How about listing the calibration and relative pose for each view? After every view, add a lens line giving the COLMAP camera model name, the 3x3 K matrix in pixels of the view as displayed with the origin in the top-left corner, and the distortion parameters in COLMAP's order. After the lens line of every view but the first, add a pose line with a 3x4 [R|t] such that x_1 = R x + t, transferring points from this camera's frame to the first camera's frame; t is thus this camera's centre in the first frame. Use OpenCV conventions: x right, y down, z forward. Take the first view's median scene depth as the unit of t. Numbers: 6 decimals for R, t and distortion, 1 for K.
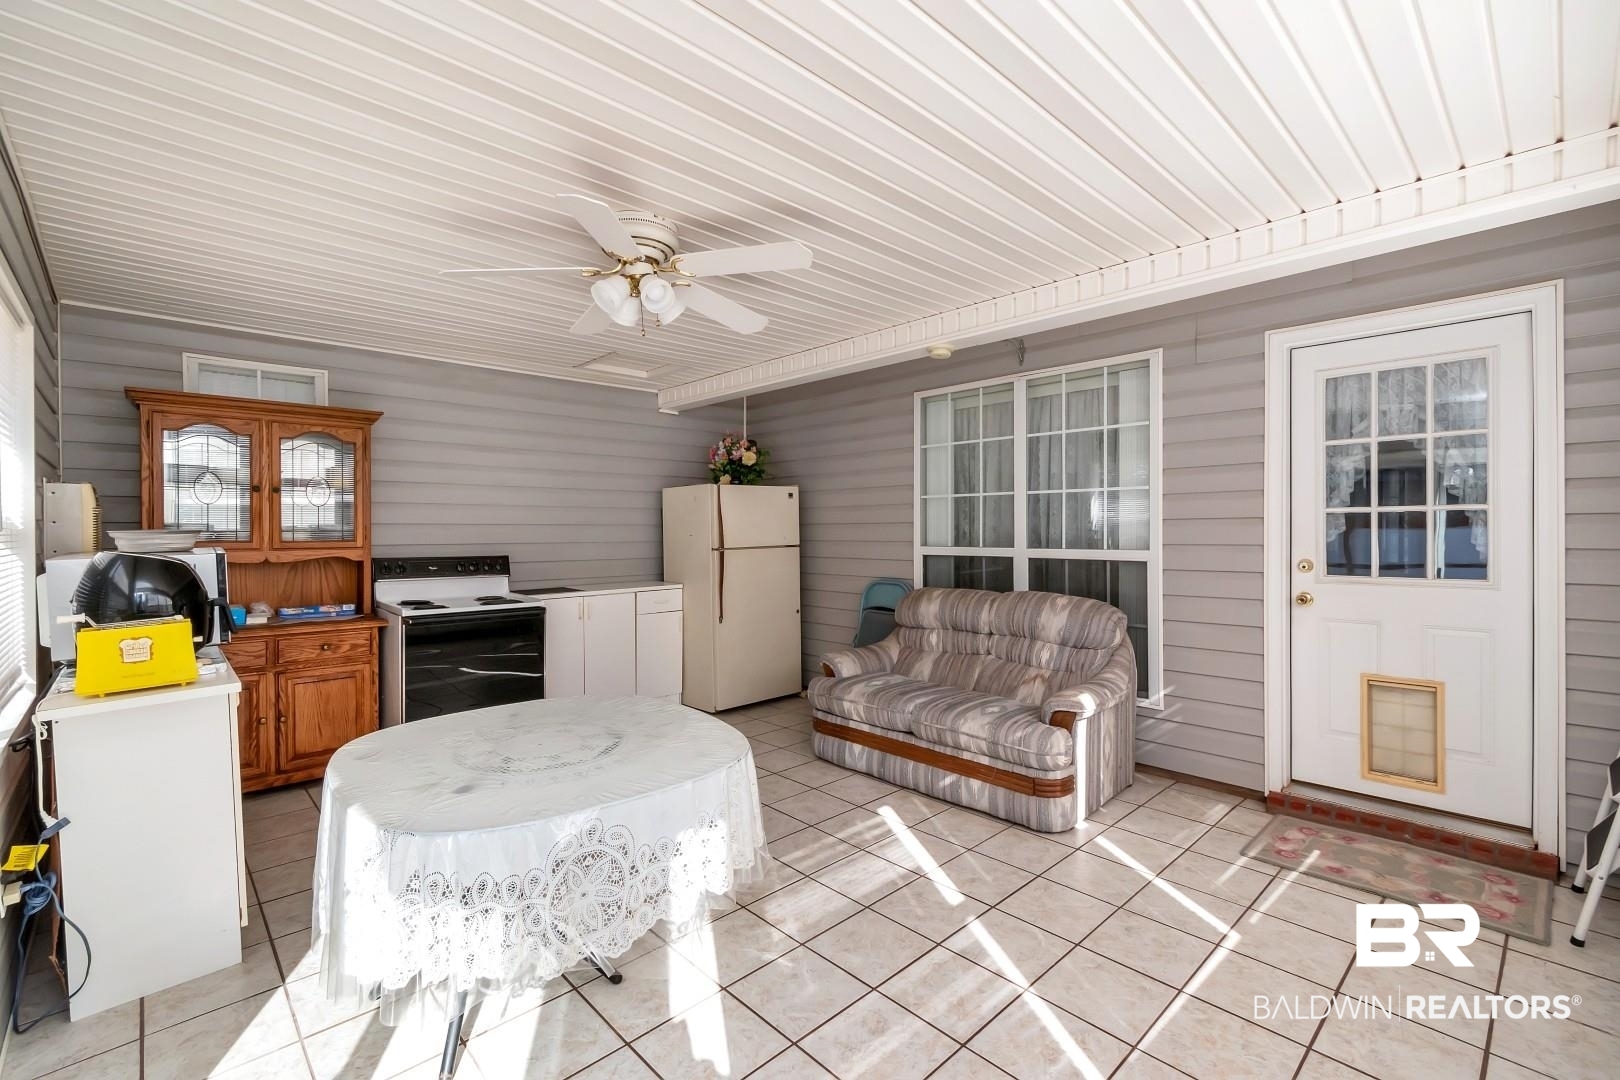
lens RADIAL K [[733.1, 0, 816.1], [0, 733.1, 534.3], [0, 0, 1]] dist [-0.004266, -0.000863]
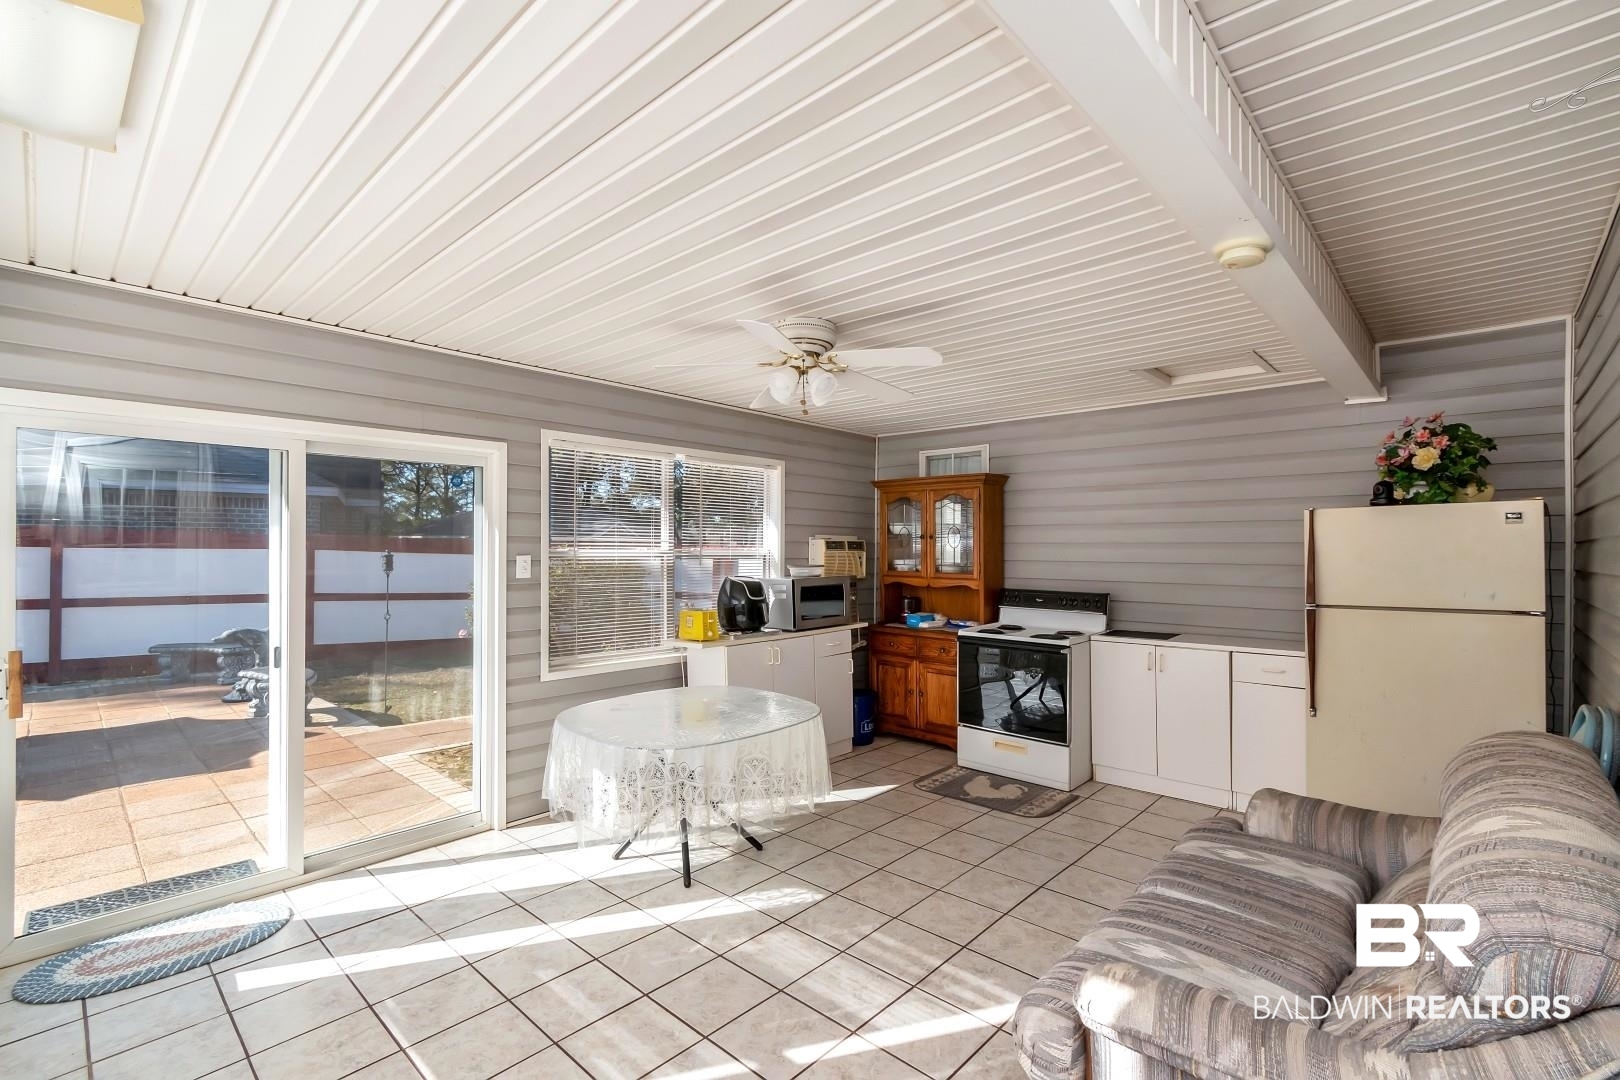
lens RADIAL K [[733.1, 0, 815.4], [0, 733.1, 541.6], [0, 0, 1]] dist [-0.004266, -0.000863]
pose [[0.042566, -0.007281, -0.999067, 0.698396], [-0.013625, 0.999876, -0.007867, -0.036490], [0.999001, 0.013947, 0.042461, 0.693078]]
